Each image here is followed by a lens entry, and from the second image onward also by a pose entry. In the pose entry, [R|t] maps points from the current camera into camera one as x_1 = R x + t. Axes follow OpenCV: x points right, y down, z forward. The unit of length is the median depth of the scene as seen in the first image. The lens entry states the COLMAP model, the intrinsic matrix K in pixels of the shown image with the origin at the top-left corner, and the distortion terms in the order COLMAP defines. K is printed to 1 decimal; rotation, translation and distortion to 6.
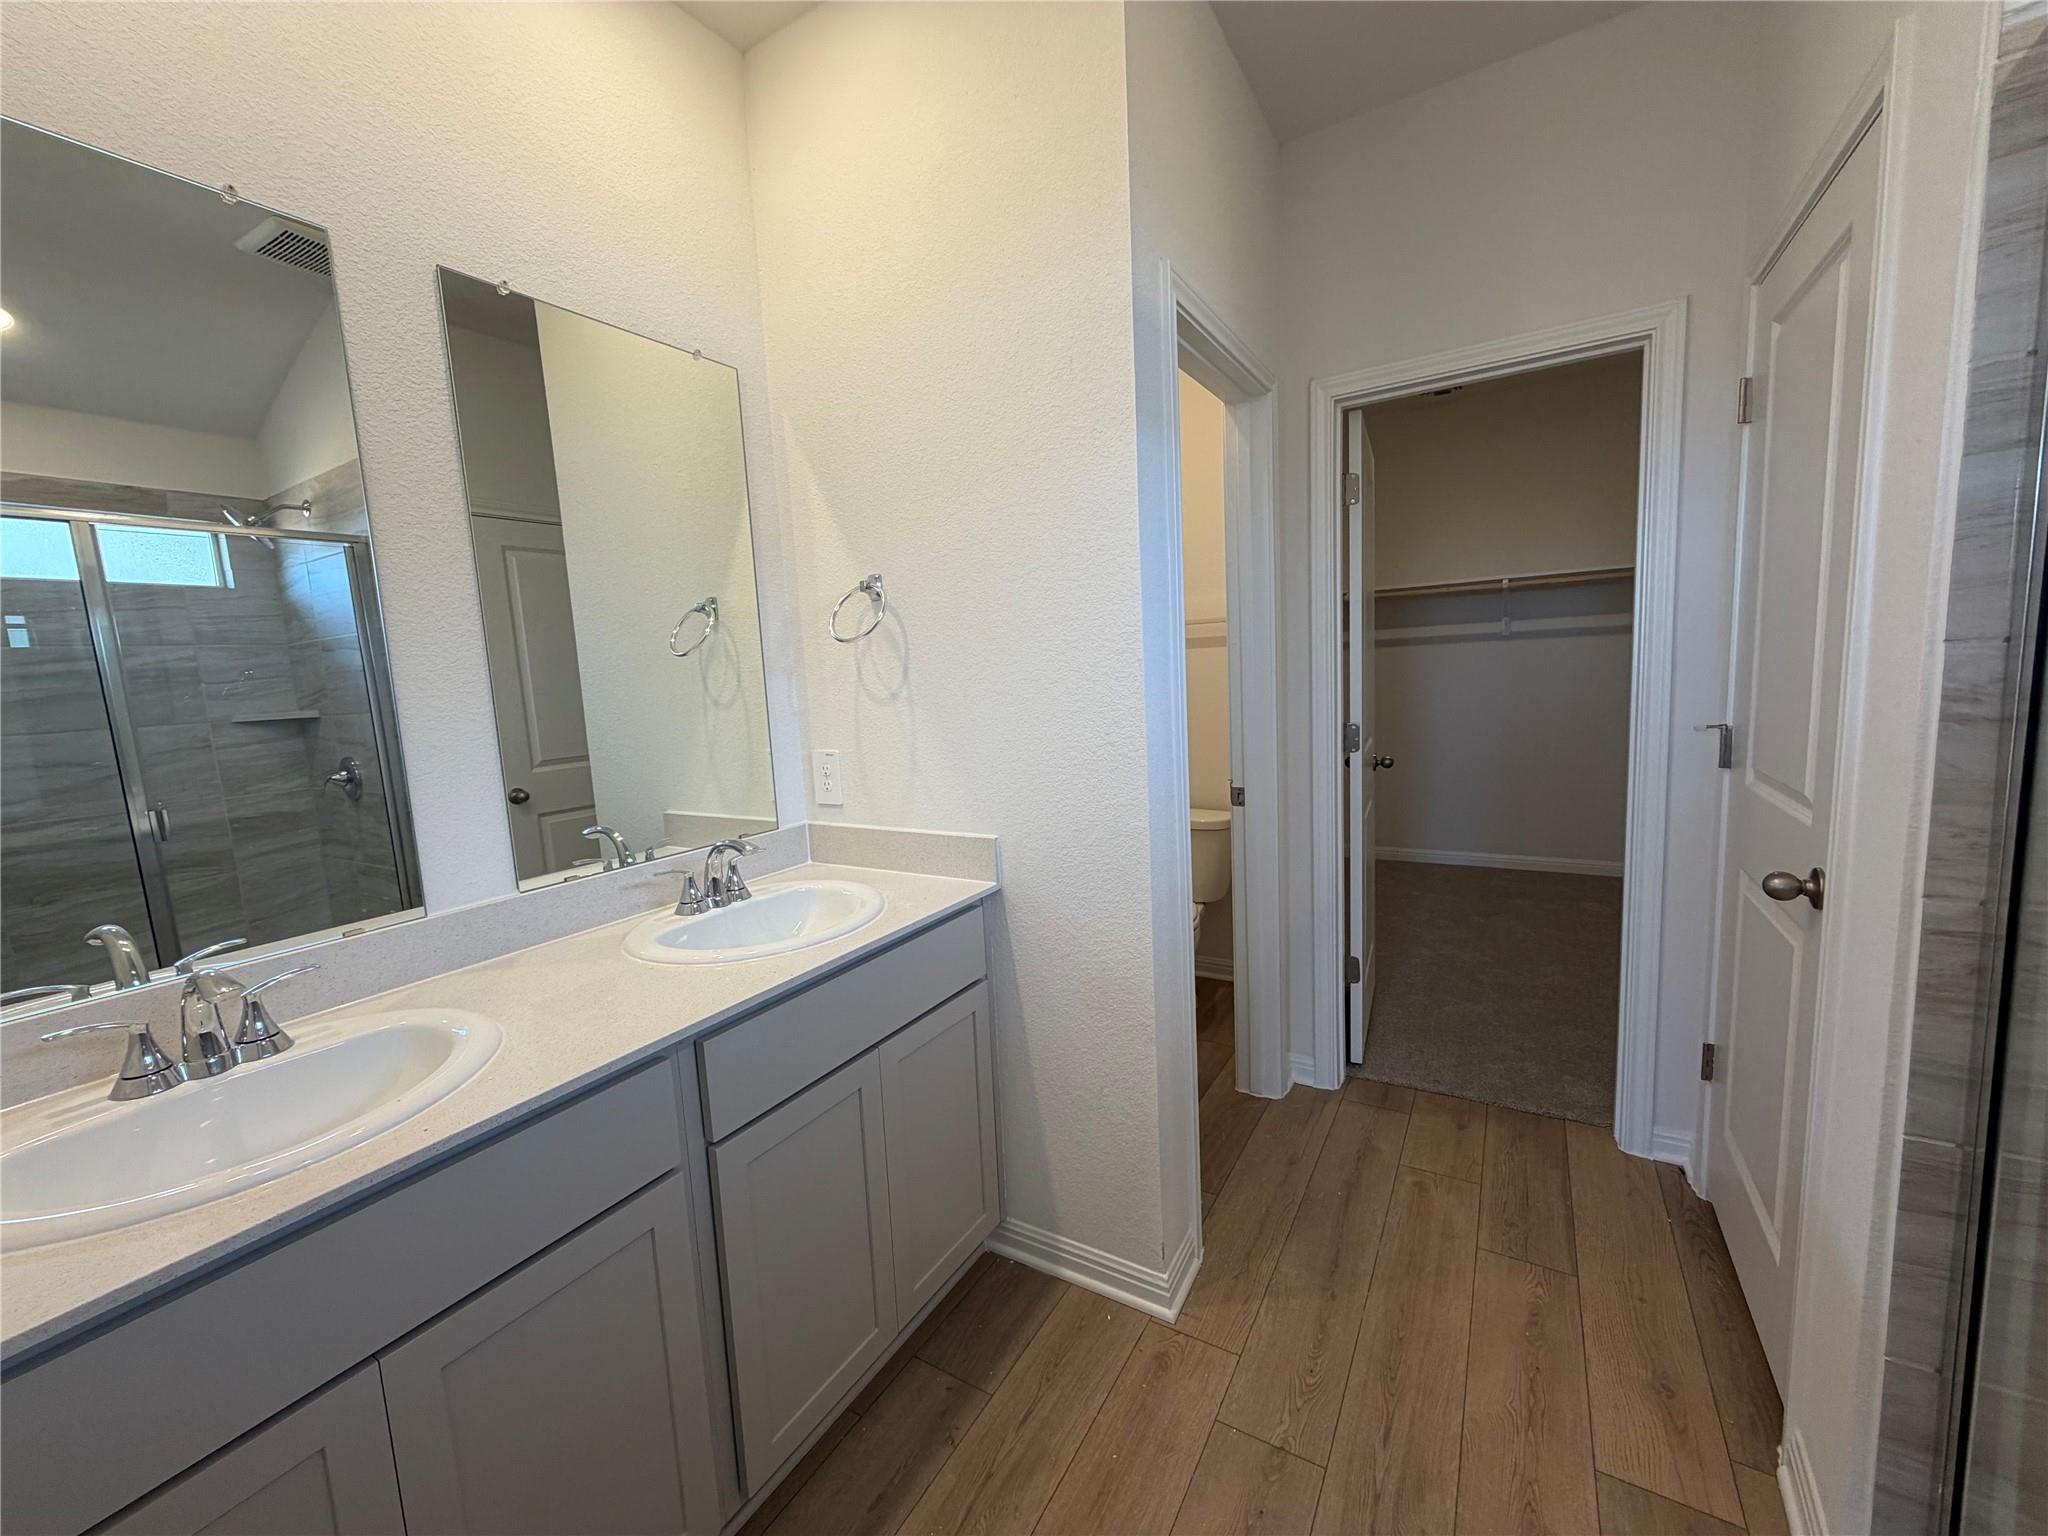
lens RADIAL K [[816.2, 0, 1020.9], [0, 816.2, 768.5], [0, 0, 1]] dist [-0.000204, -0.000004]
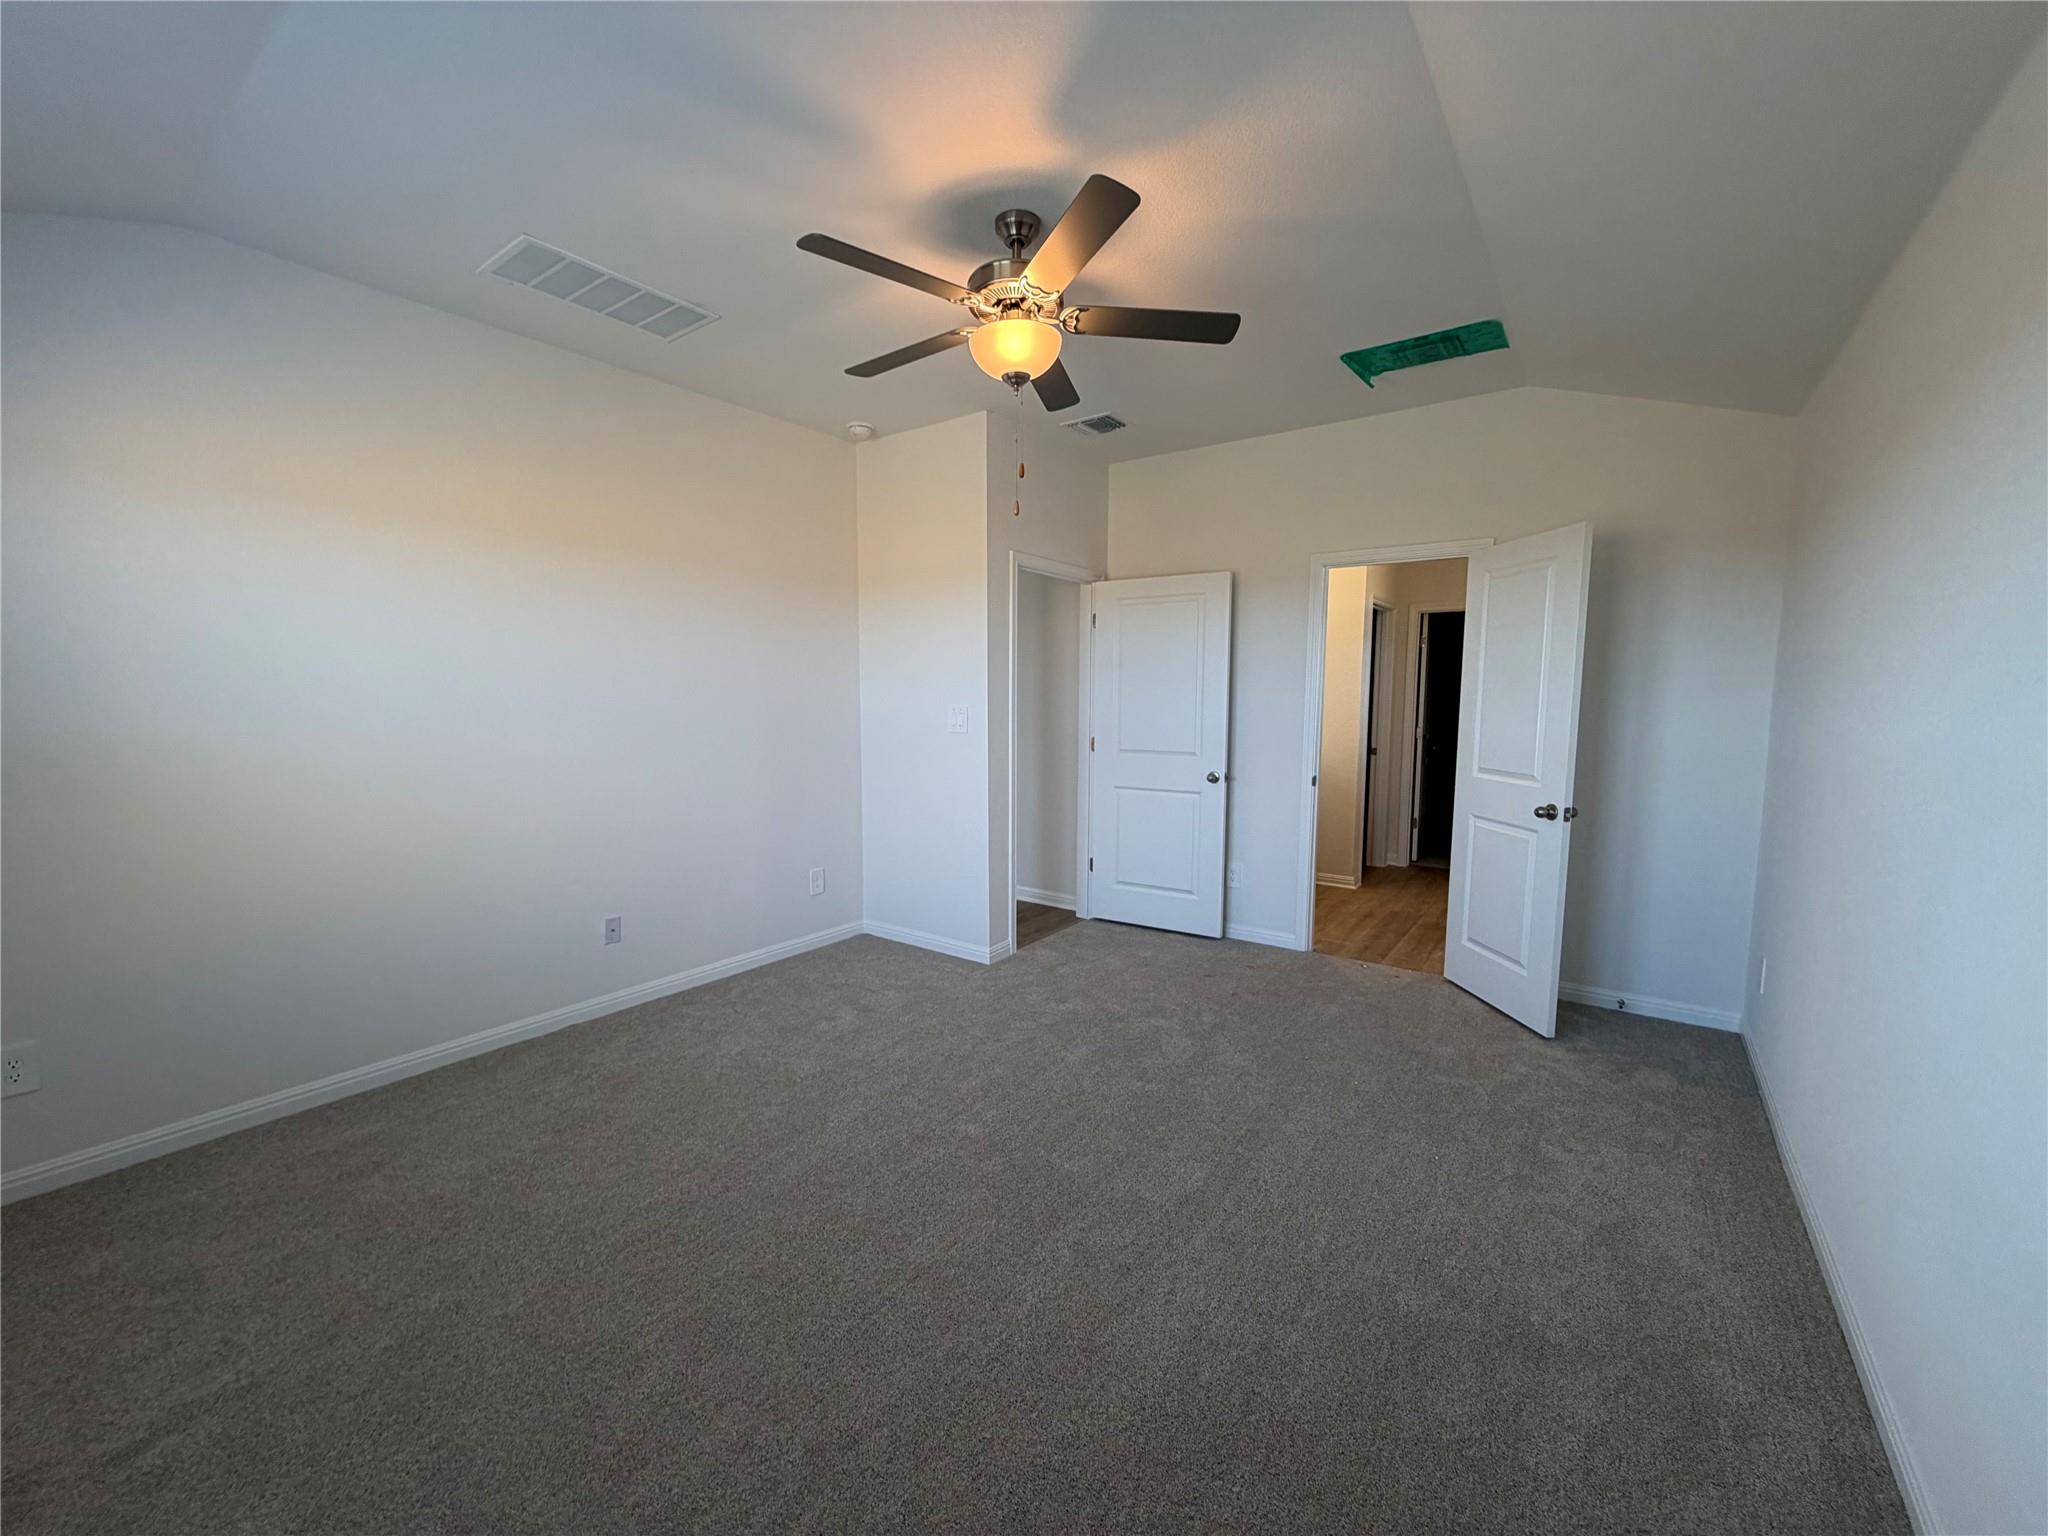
lens RADIAL K [[816.2, 0, 1025.5], [0, 816.2, 772.1], [0, 0, 1]] dist [-0.000204, -0.000004]
pose [[0.994206, 0.064788, -0.085770, -0.641277], [-0.067415, 0.997329, -0.028099, 0.242643], [0.083721, 0.033719, 0.995919, -1.779171]]
